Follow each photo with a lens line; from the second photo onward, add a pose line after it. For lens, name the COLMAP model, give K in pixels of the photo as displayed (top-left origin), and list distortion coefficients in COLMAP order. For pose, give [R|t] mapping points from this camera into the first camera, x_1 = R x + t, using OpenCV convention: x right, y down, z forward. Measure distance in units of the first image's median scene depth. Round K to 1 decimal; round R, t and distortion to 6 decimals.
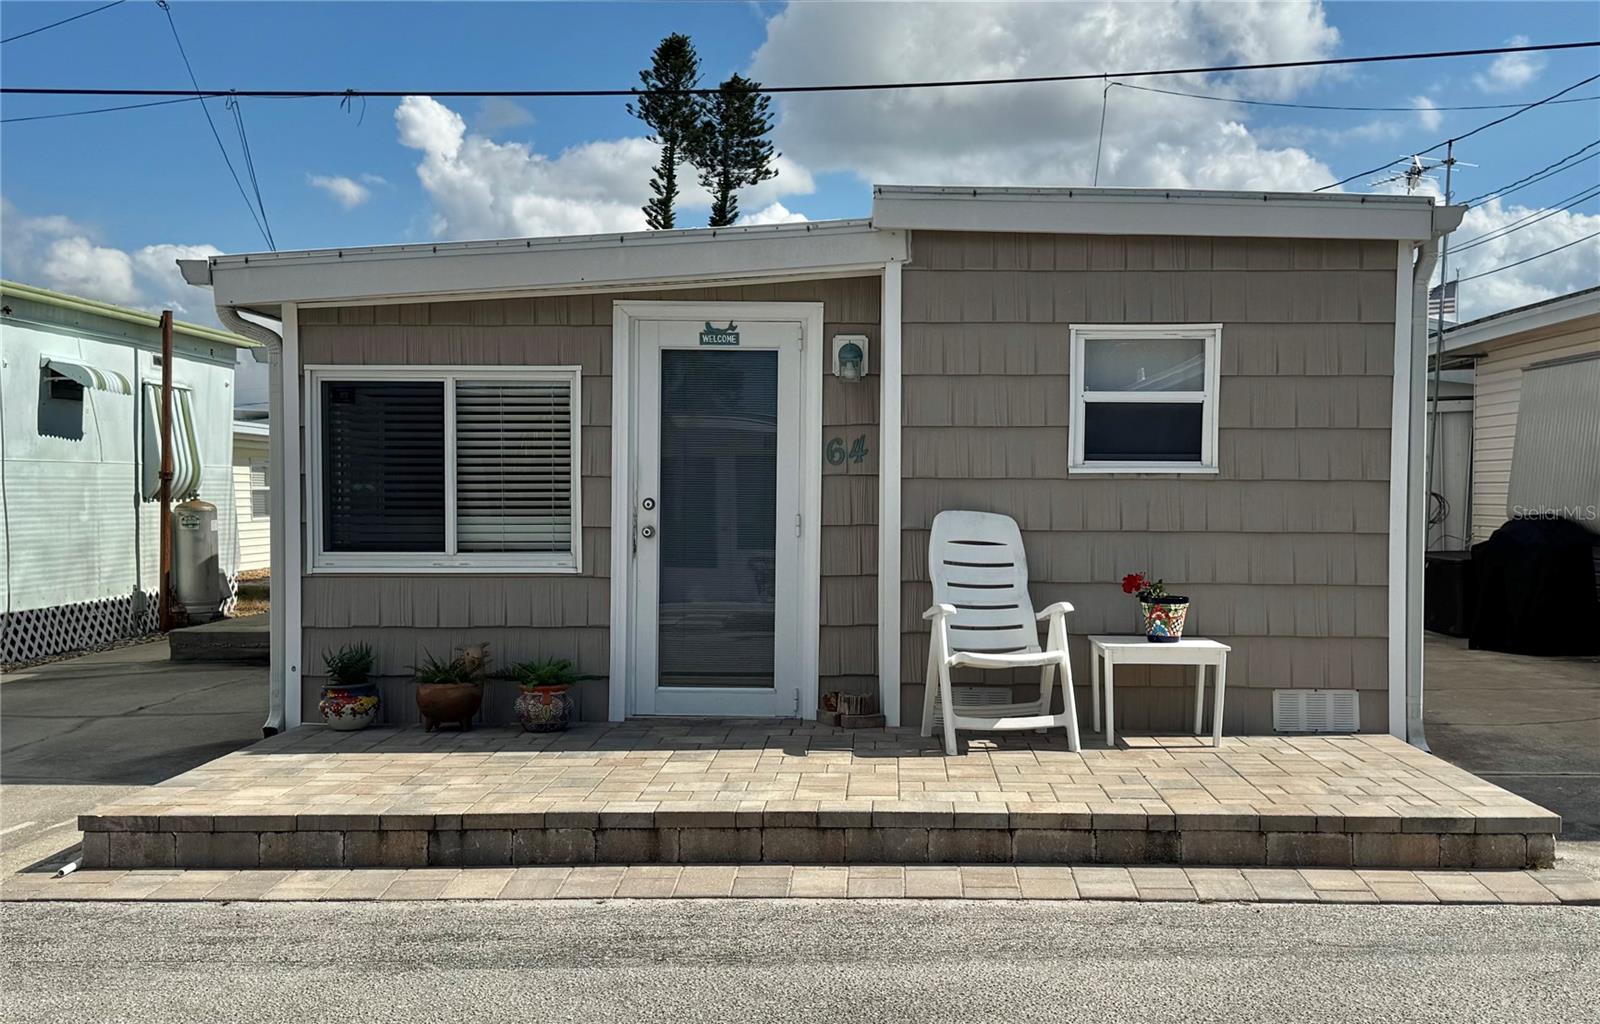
lens RADIAL K [[1734.7, 0, 870.7], [0, 1734.7, 526.2], [0, 0, 1]] dist [0.070508, 0.000000]
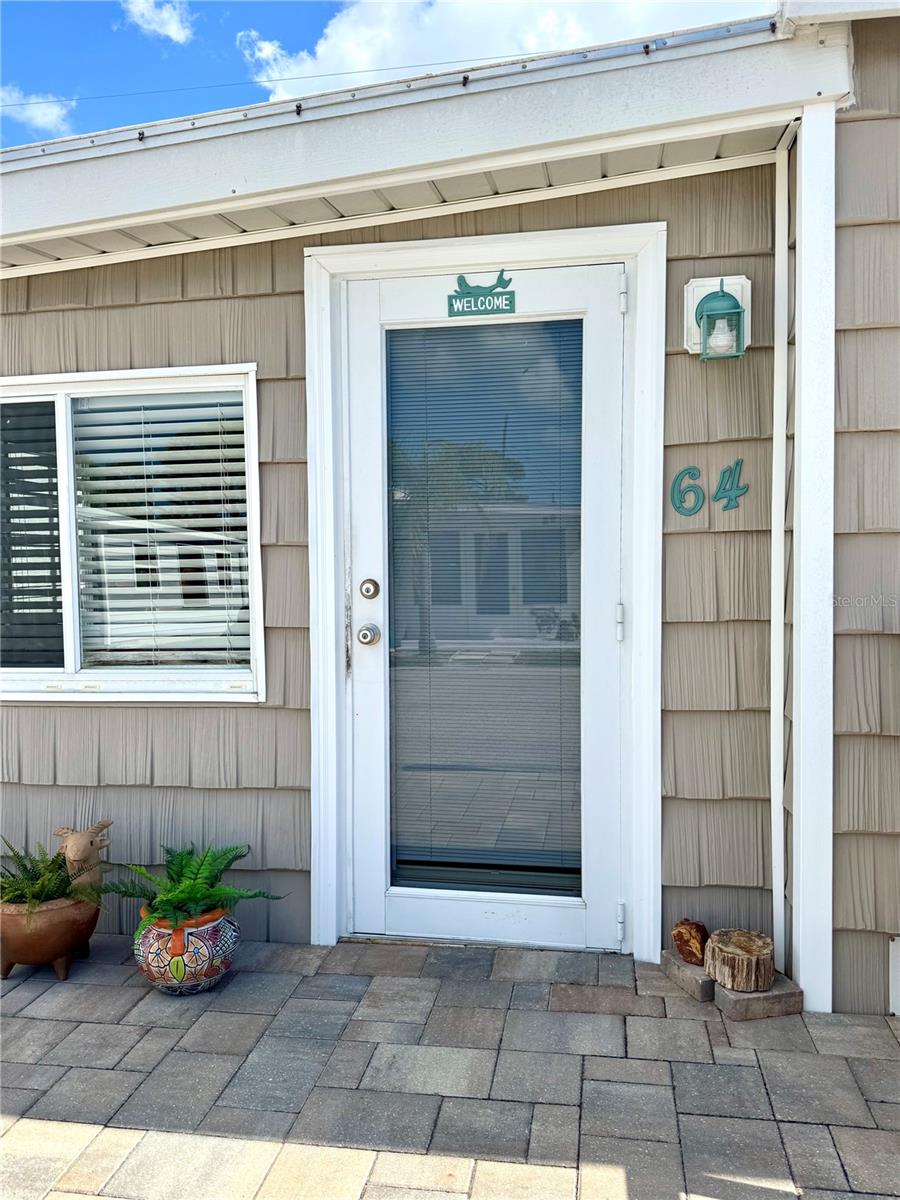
lens RADIAL K [[921.6, 0, 447.1], [0, 921.6, 601.4], [0, 0, 1]] dist [0.036388, -0.033393]
pose [[0.986582, -0.010785, -0.162910, -0.049040], [0.015450, 0.999505, 0.027395, -0.016856], [0.162534, -0.029544, 0.986261, 0.691240]]
